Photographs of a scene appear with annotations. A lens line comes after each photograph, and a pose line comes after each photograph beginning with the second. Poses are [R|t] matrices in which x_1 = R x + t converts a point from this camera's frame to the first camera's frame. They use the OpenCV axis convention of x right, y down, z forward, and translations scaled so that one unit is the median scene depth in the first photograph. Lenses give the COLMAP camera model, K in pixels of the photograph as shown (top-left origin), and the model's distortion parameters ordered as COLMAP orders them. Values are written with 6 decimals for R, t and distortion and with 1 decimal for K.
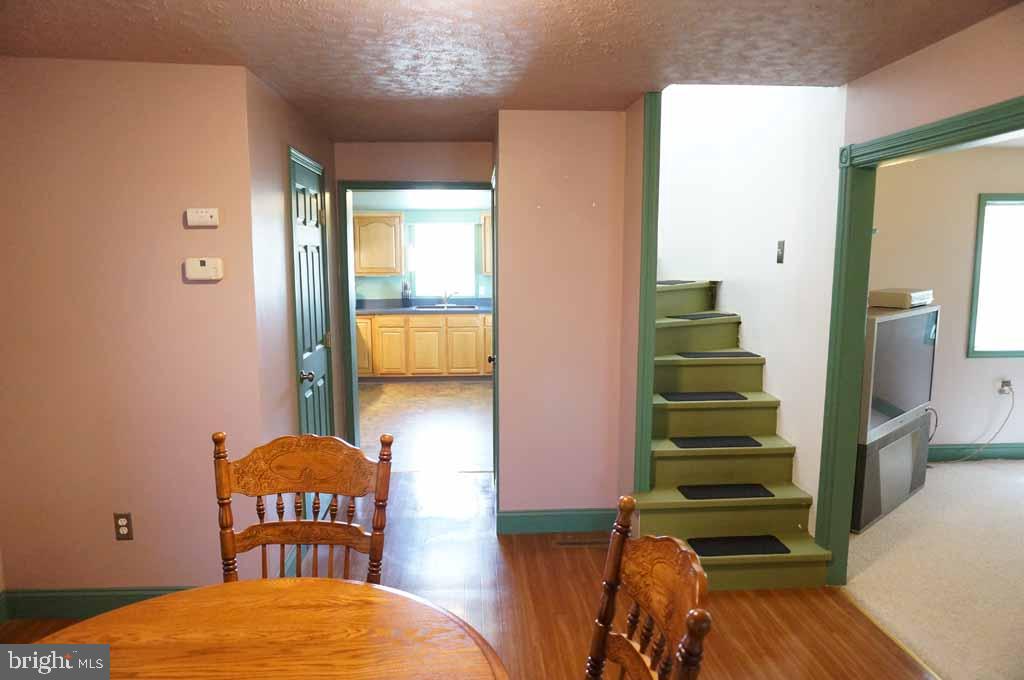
lens RADIAL K [[681.5, 0, 510.0], [0, 681.5, 344.7], [0, 0, 1]] dist [-0.046389, 0.034551]
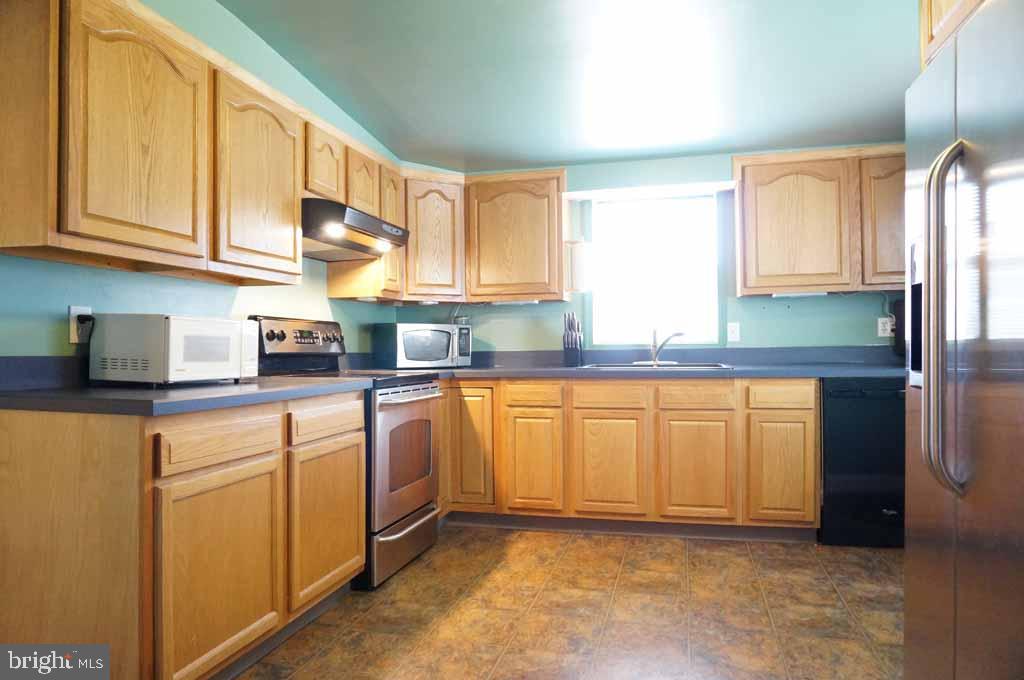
lens RADIAL K [[681.5, 0, 512.1], [0, 681.5, 337.3], [0, 0, 1]] dist [-0.046389, 0.034551]
pose [[0.955755, -0.006544, -0.294091, -0.052431], [-0.032106, 0.991460, -0.126399, -0.013268], [0.292407, 0.130248, 0.947382, 0.547961]]
